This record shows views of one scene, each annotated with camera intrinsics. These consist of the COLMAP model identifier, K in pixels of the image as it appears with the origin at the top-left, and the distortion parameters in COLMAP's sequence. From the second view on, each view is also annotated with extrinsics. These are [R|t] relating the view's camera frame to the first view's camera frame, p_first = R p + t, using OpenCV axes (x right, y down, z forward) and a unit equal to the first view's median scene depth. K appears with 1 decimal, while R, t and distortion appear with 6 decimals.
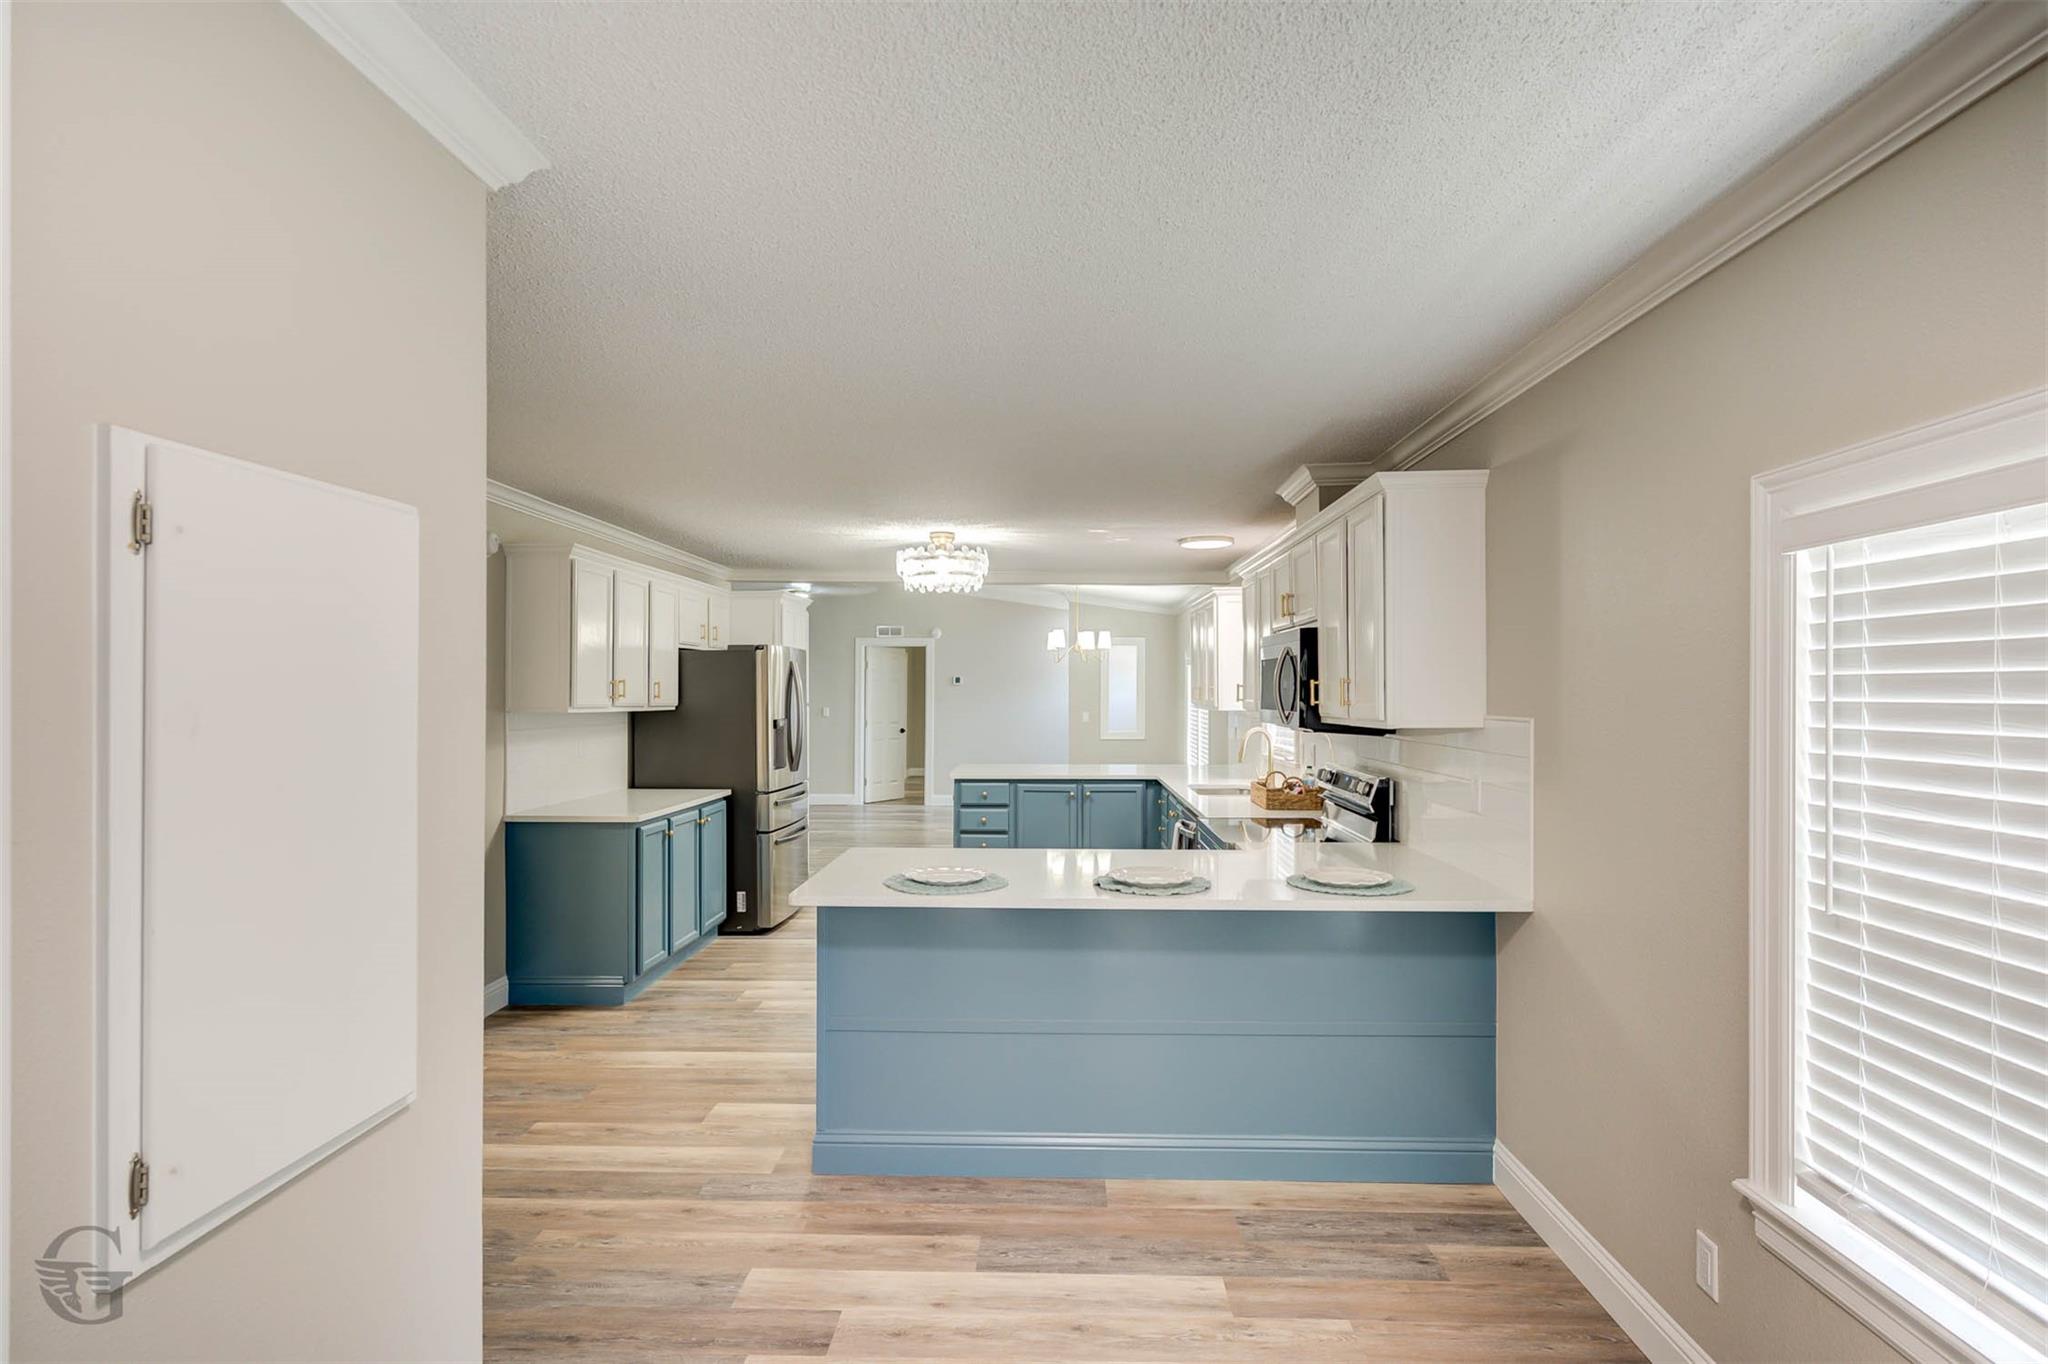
lens RADIAL K [[1036.5, 0, 1023.7], [0, 1036.5, 693.4], [0, 0, 1]] dist [0.000632, -0.000003]
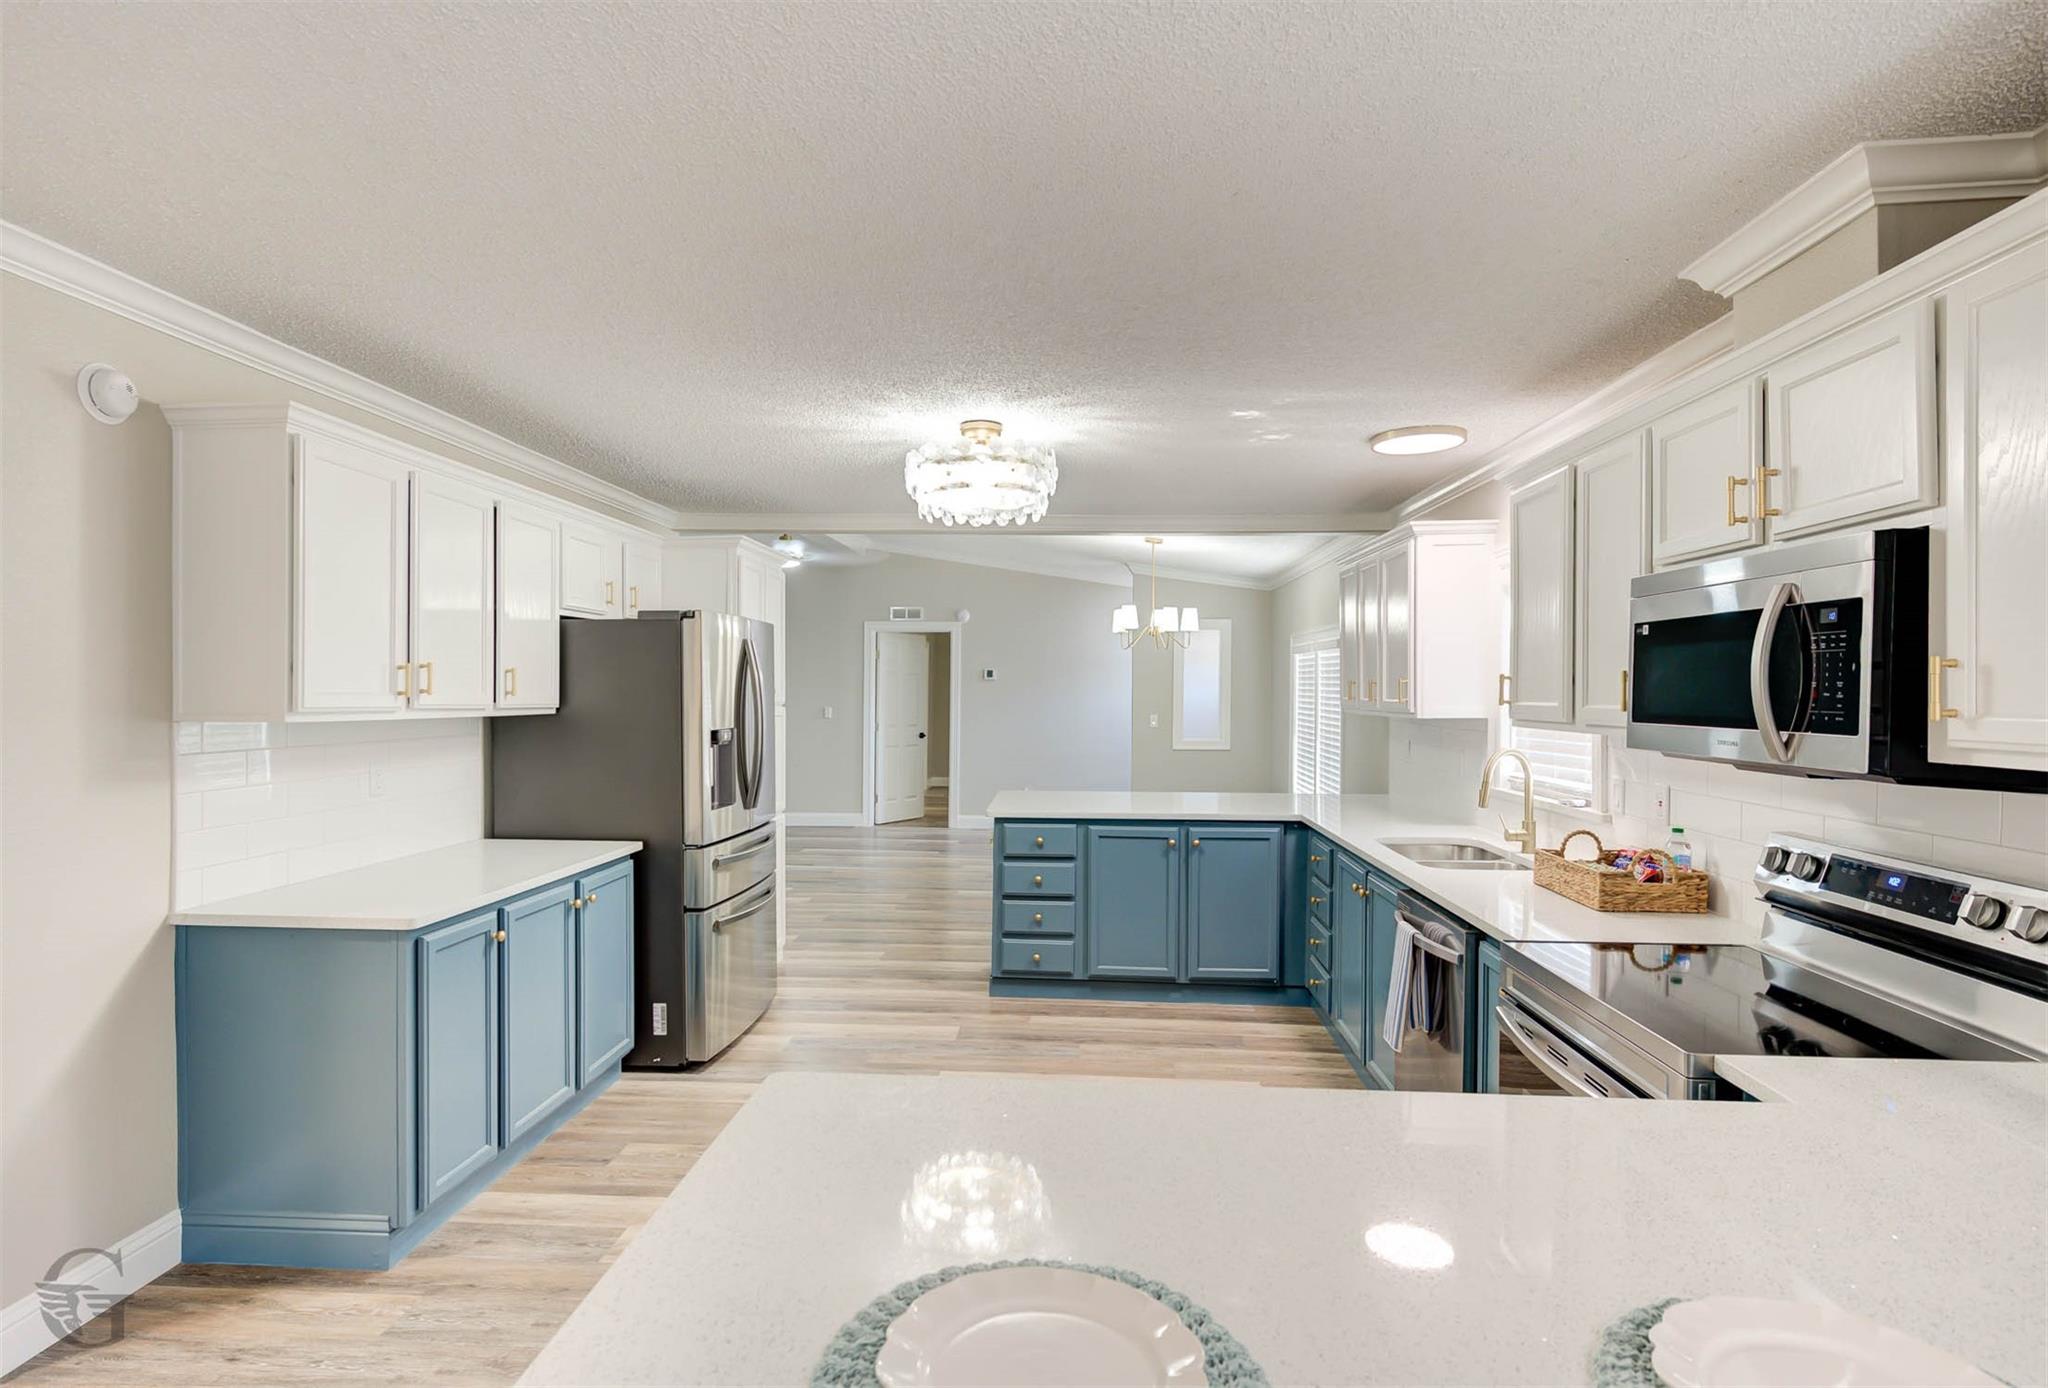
lens RADIAL K [[1036.5, 0, 1019.0], [0, 1036.5, 698.2], [0, 0, 1]] dist [0.000632, -0.000003]
pose [[0.999642, 0.003657, -0.026517, -0.038286], [-0.003473, 0.999969, 0.007004, 0.000840], [0.026542, -0.006910, 0.999624, 0.378775]]
